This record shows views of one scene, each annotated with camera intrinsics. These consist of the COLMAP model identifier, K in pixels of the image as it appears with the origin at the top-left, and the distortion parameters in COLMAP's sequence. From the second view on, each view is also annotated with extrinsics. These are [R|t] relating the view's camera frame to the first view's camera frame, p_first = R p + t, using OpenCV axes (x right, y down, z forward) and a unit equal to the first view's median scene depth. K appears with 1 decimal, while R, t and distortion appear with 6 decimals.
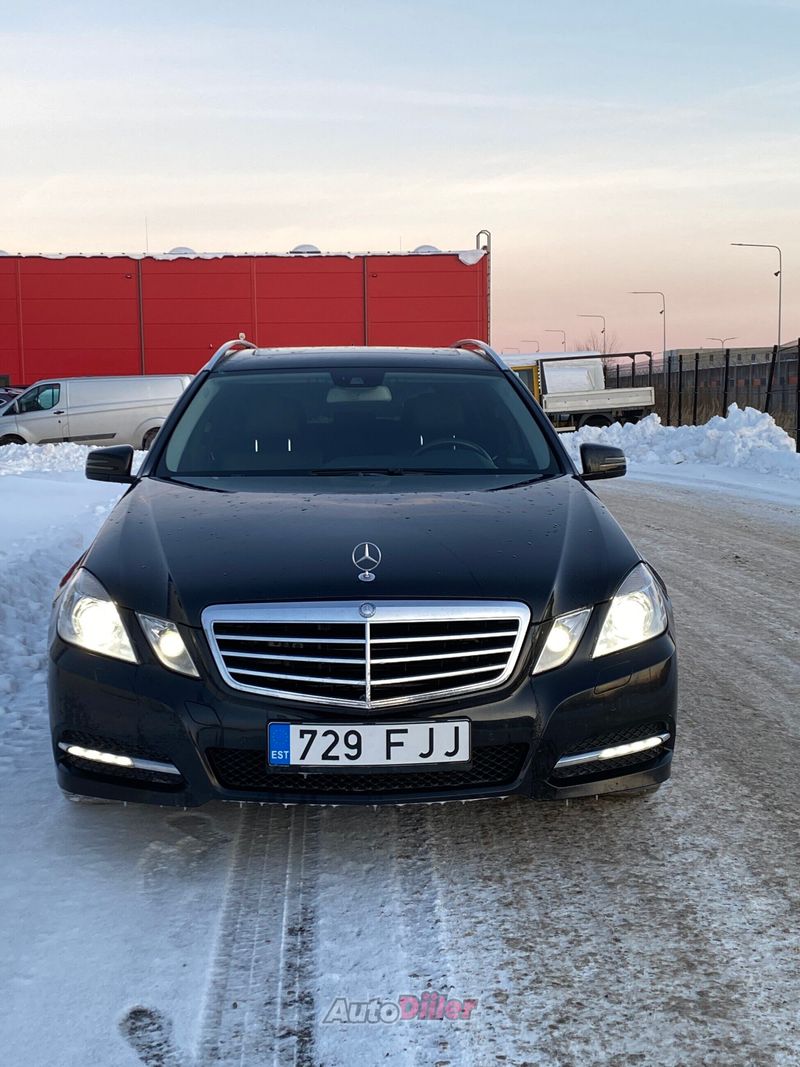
lens RADIAL K [[1385.7, 0, 406.8], [0, 1385.7, 530.7], [0, 0, 1]] dist [0.067091, 0.000000]
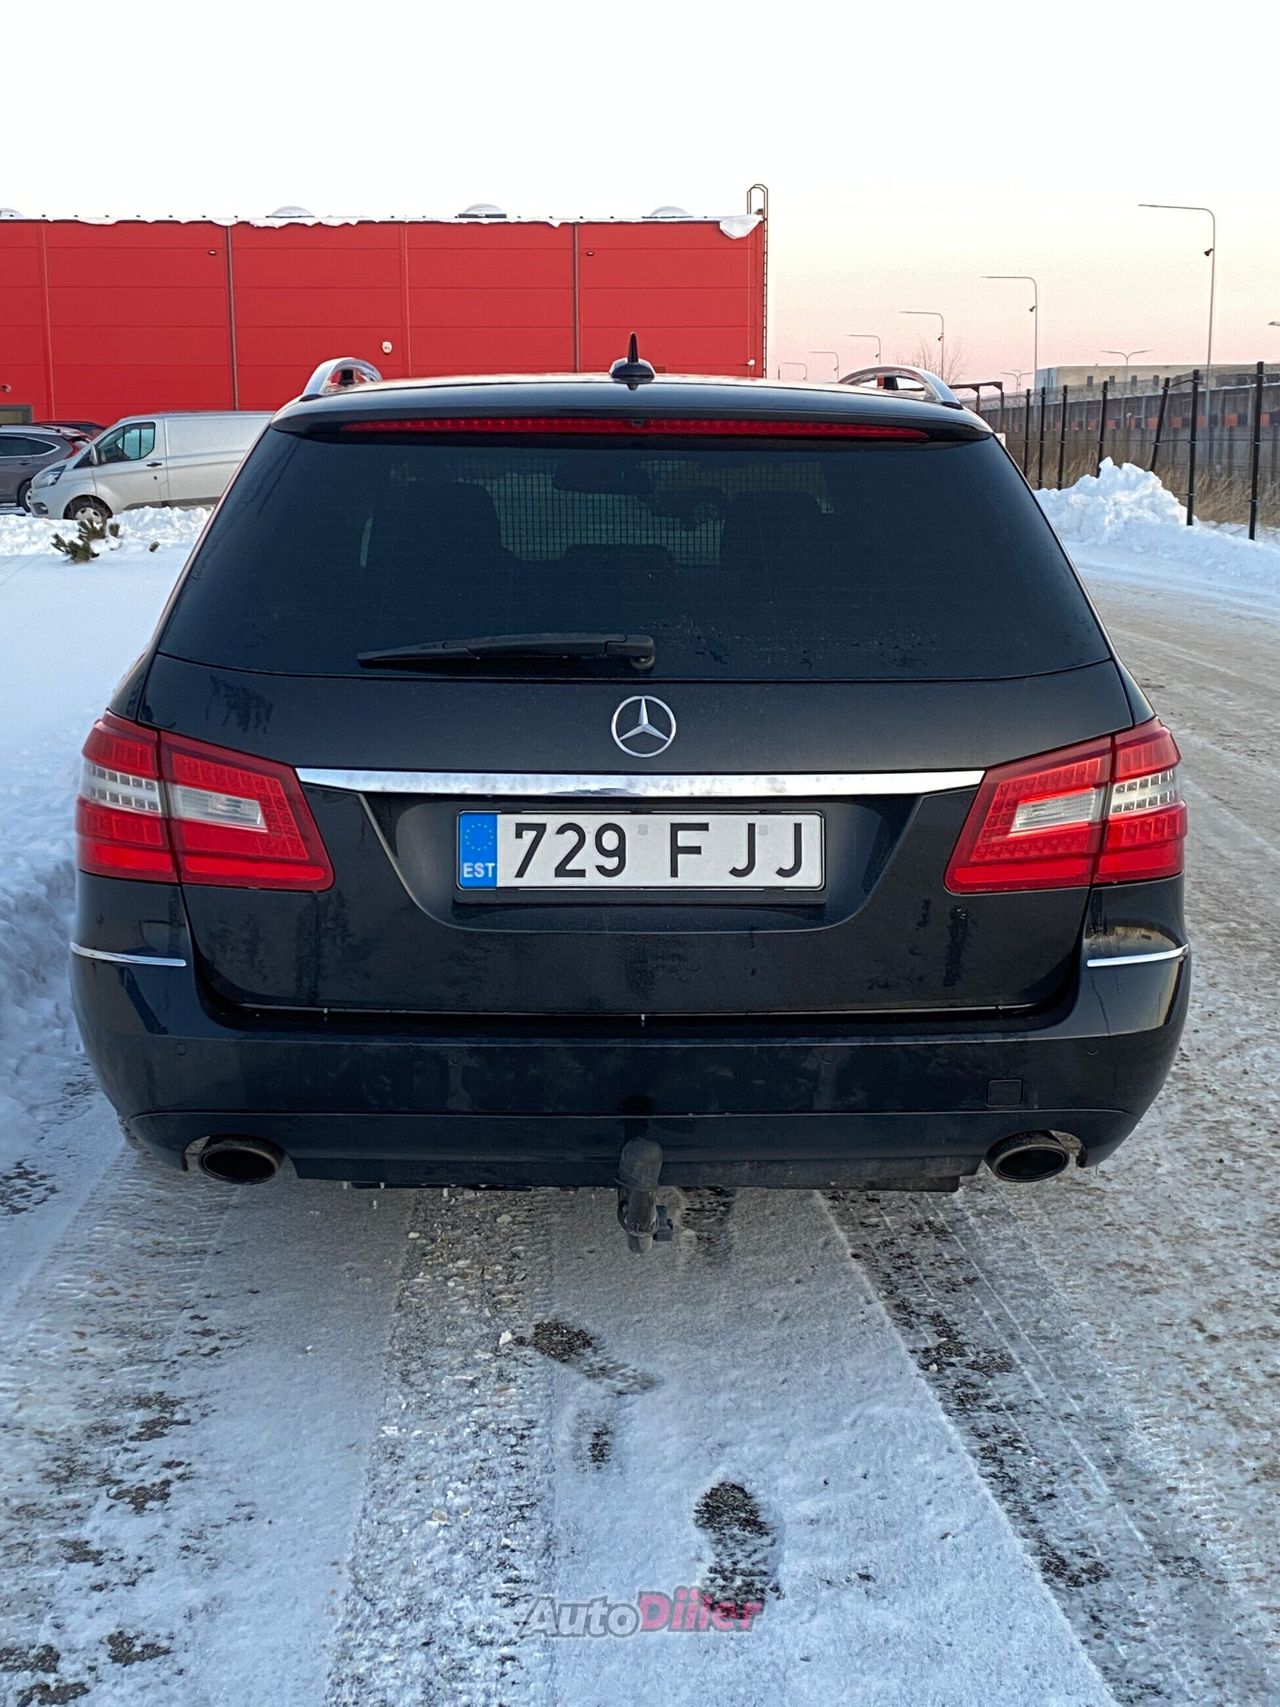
lens RADIAL K [[2216.8, 0, 645.0], [0, 2216.8, 819.4], [0, 0, 1]] dist [0.067091, 0.000000]
pose [[0.999943, 0.004234, 0.009765, -0.013765], [-0.004933, 0.997338, 0.072745, 0.009954], [-0.009431, -0.072789, 0.997303, -0.128044]]
